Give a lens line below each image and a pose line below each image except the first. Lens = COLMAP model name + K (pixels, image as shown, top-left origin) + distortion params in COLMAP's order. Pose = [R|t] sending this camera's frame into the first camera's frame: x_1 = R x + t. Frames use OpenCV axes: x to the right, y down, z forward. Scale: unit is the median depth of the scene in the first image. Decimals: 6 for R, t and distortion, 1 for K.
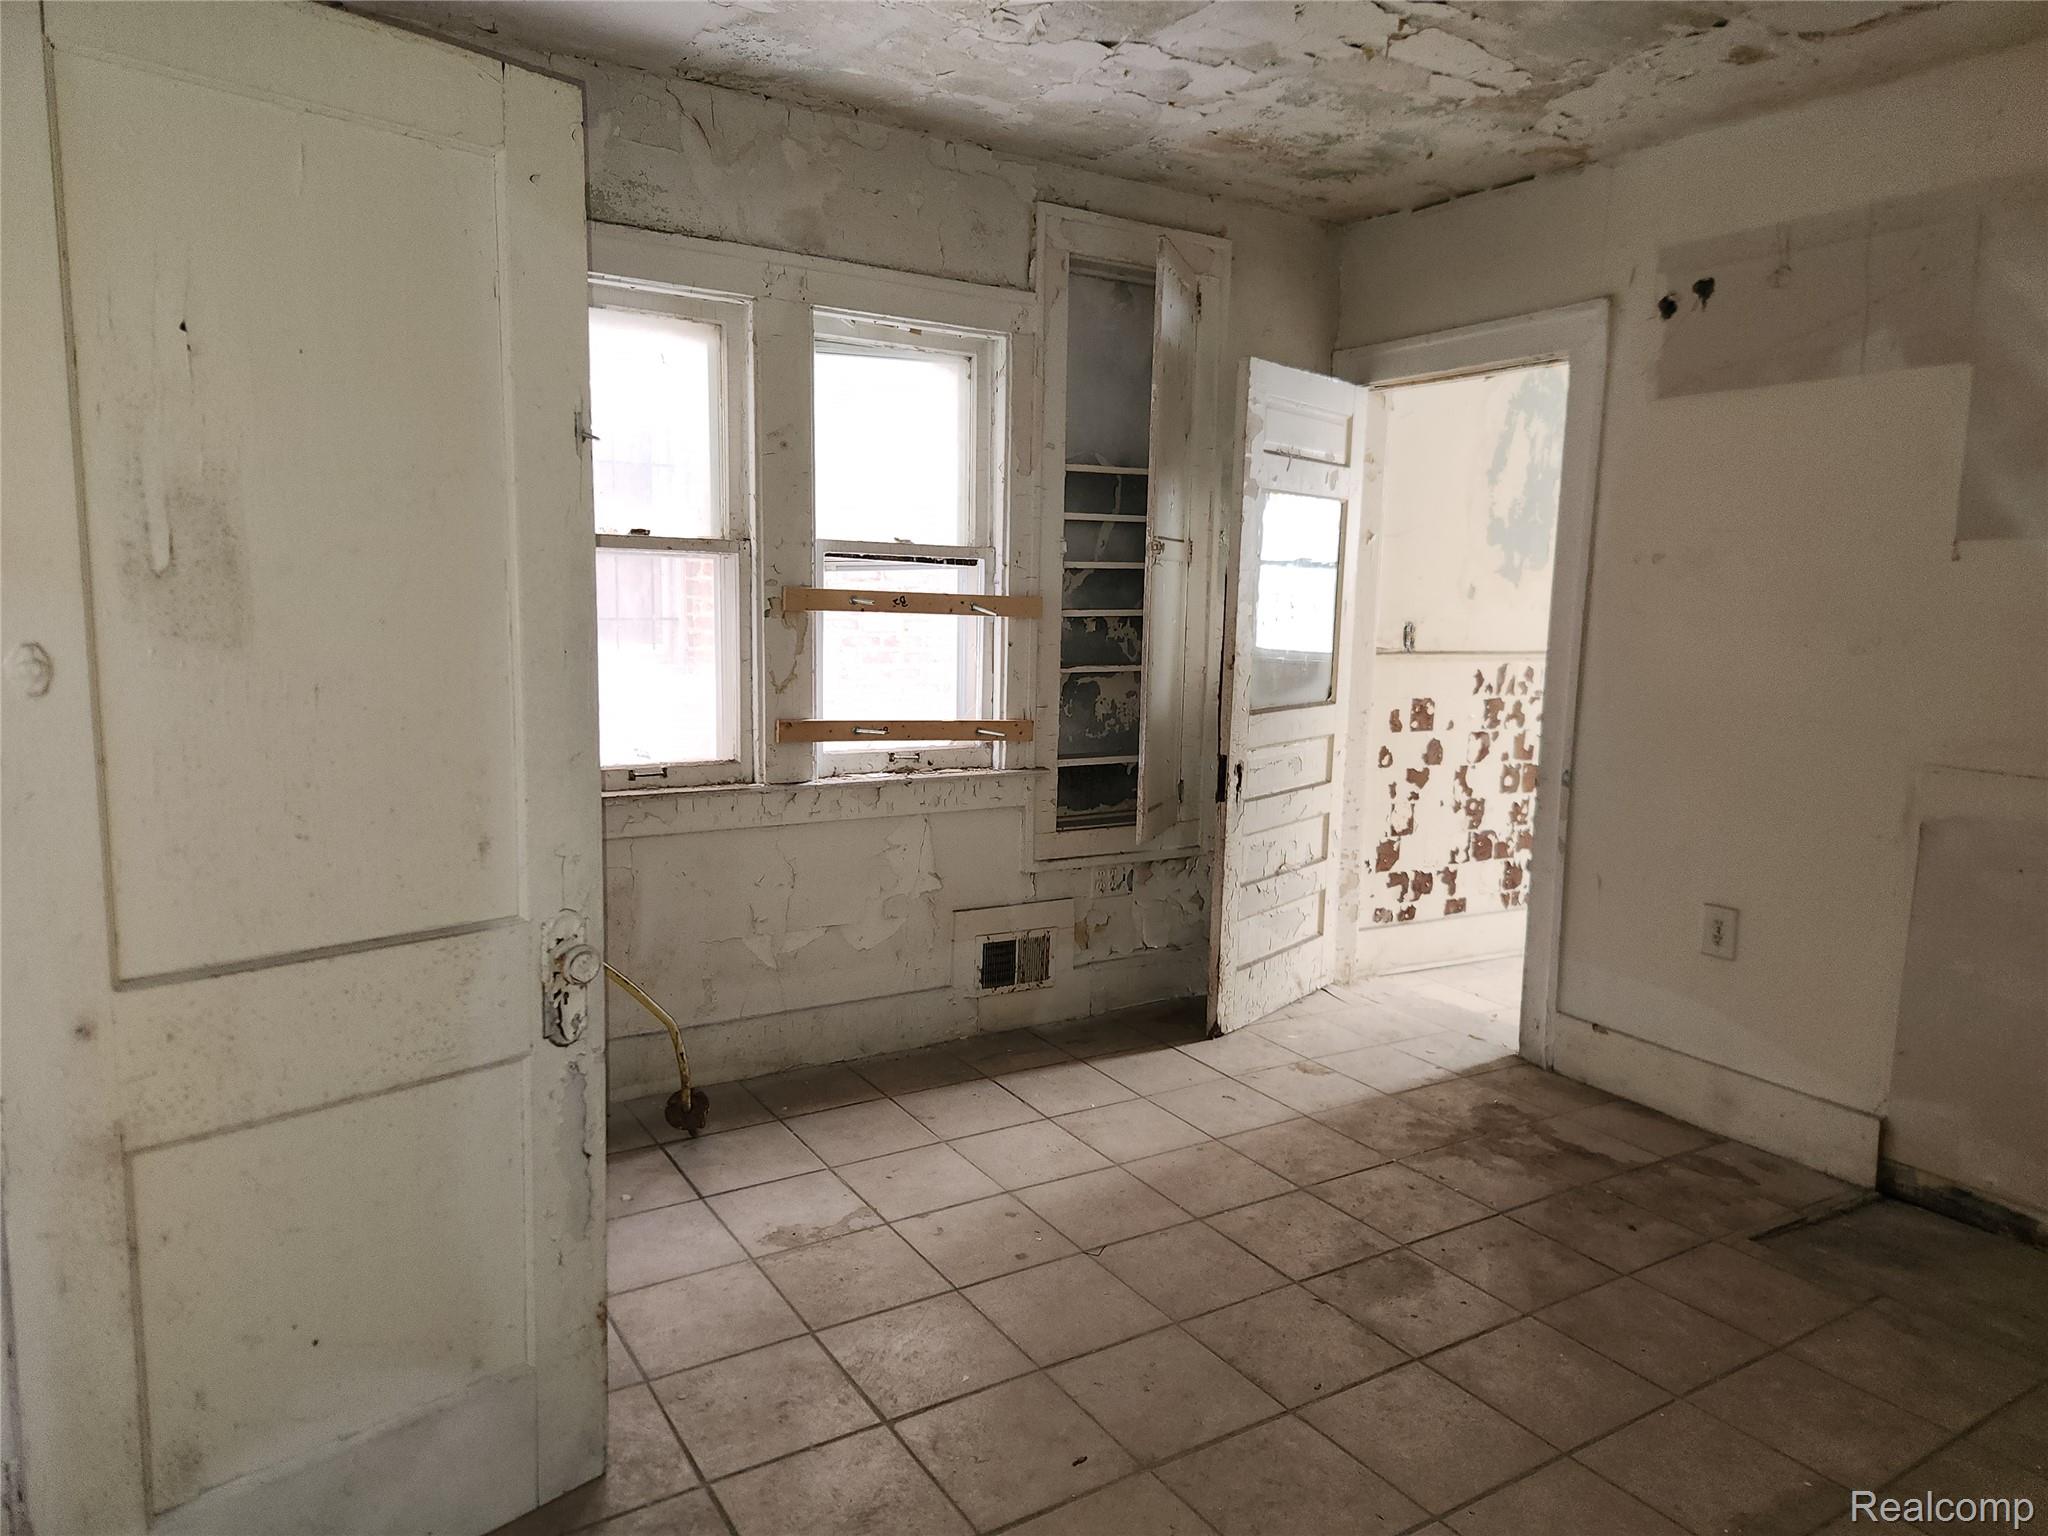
lens RADIAL K [[1353.7, 0, 1018.2], [0, 1353.7, 776.4], [0, 0, 1]] dist [0.087598, -0.073054]
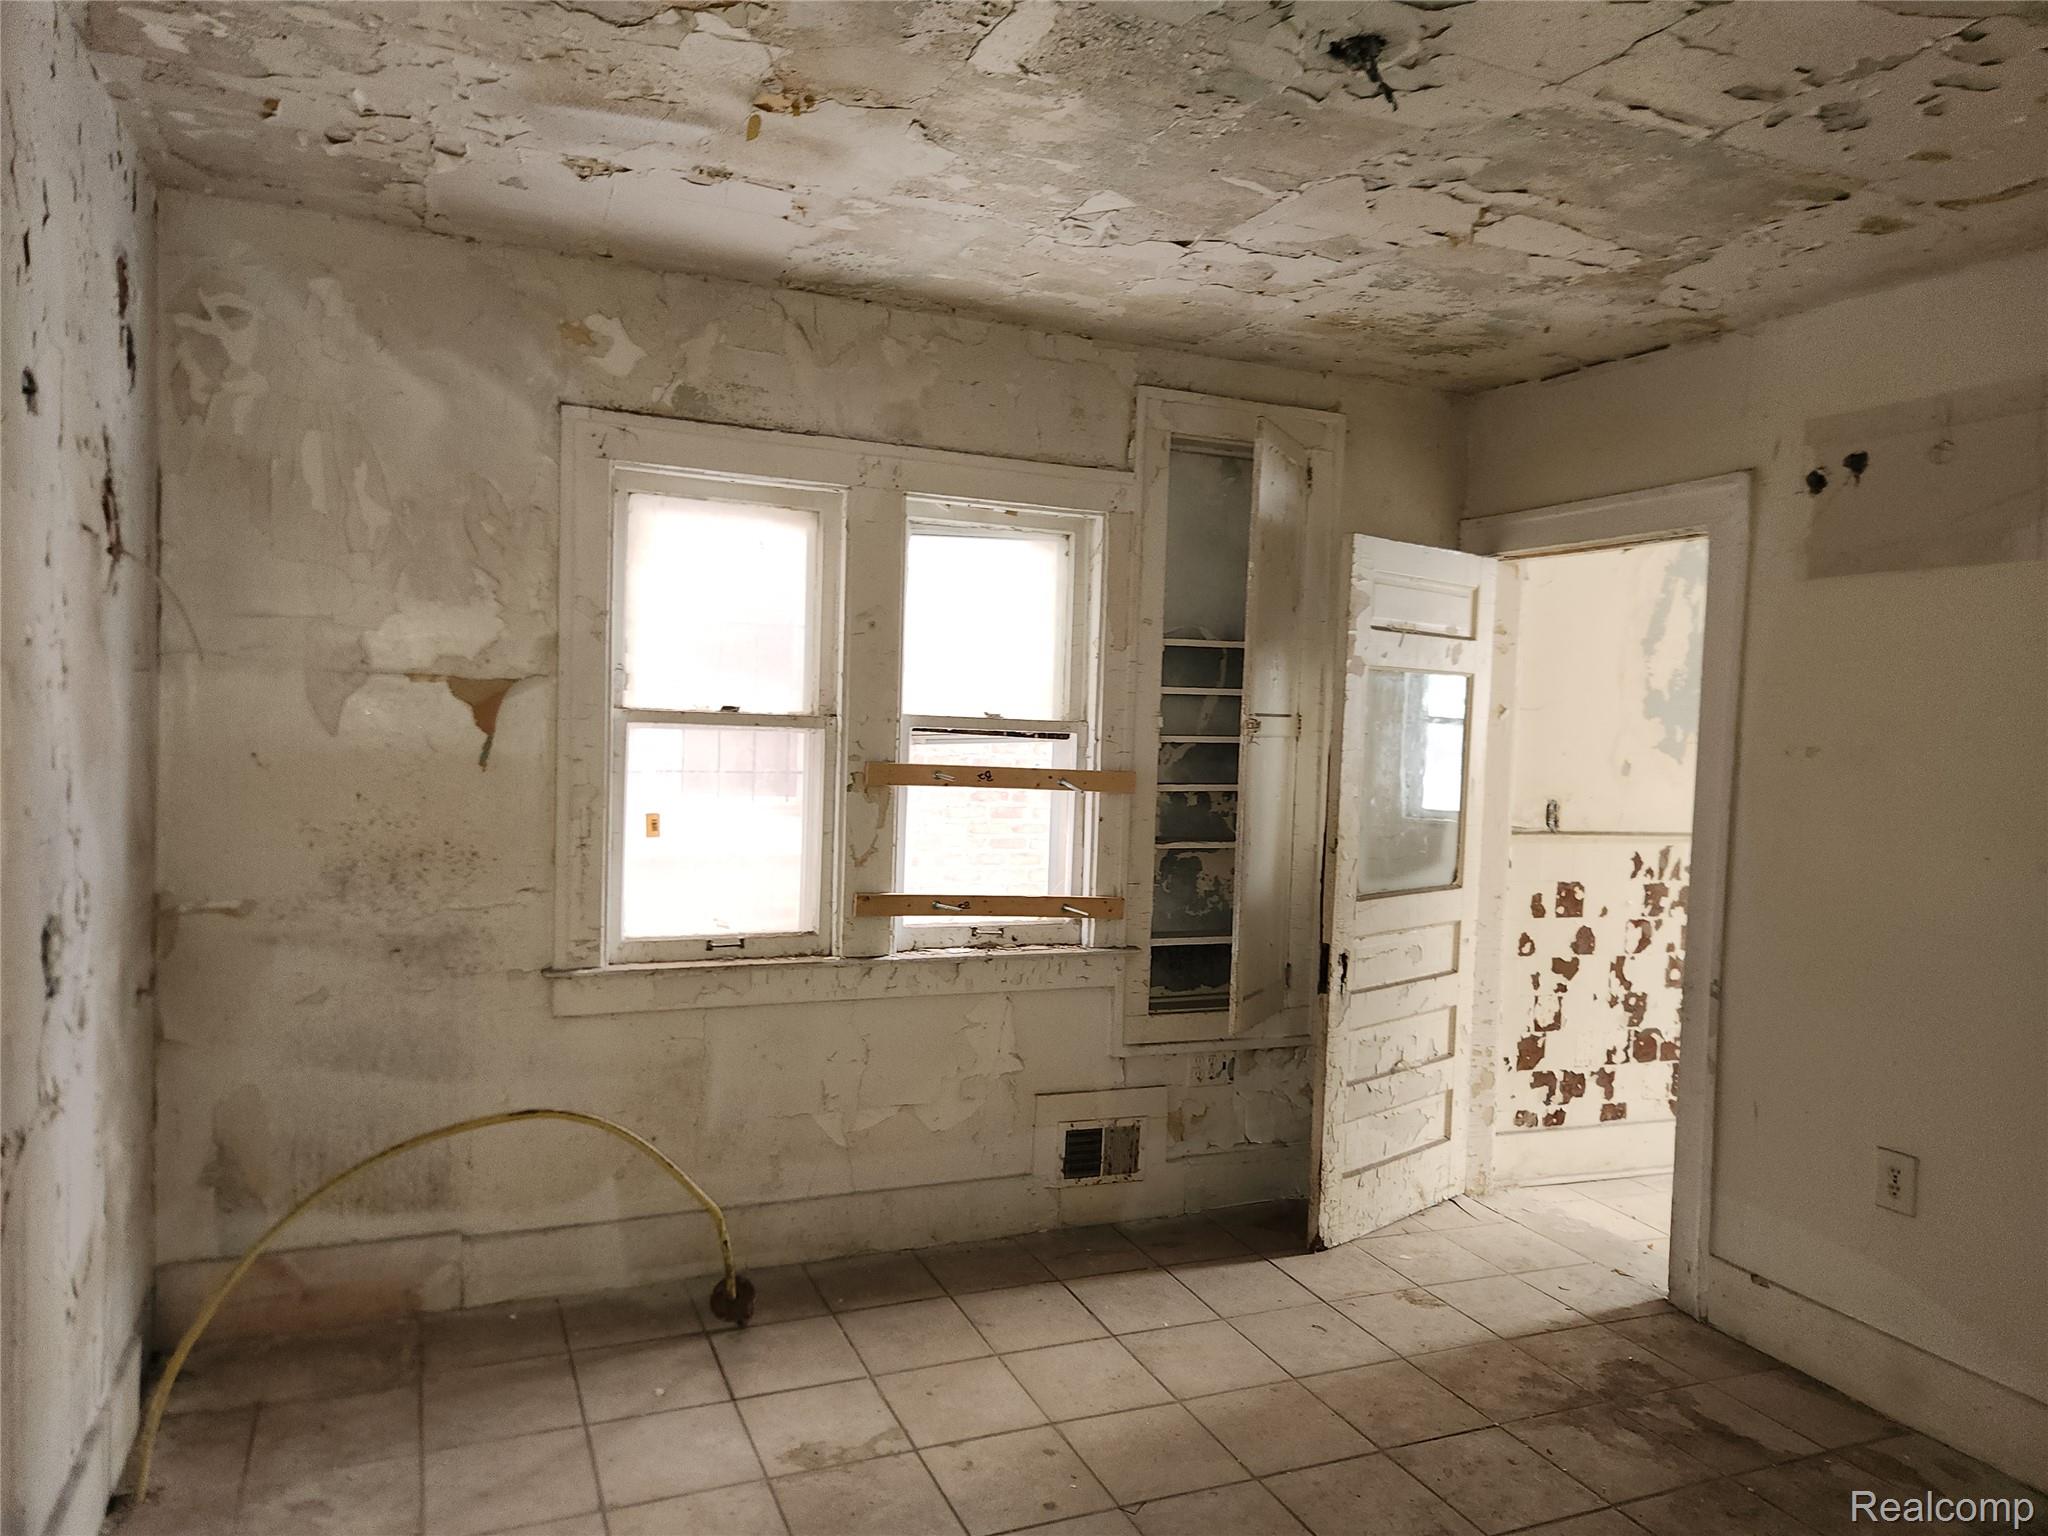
lens RADIAL K [[1338.9, 0, 1024.0], [0, 1338.9, 768.0], [0, 0, 1]] dist [0.083901, -0.073264]
pose [[0.986809, 0.022106, -0.160370, 0.097734], [-0.036911, 0.995263, -0.089936, -0.047763], [0.157622, 0.094669, 0.982951, 0.040087]]
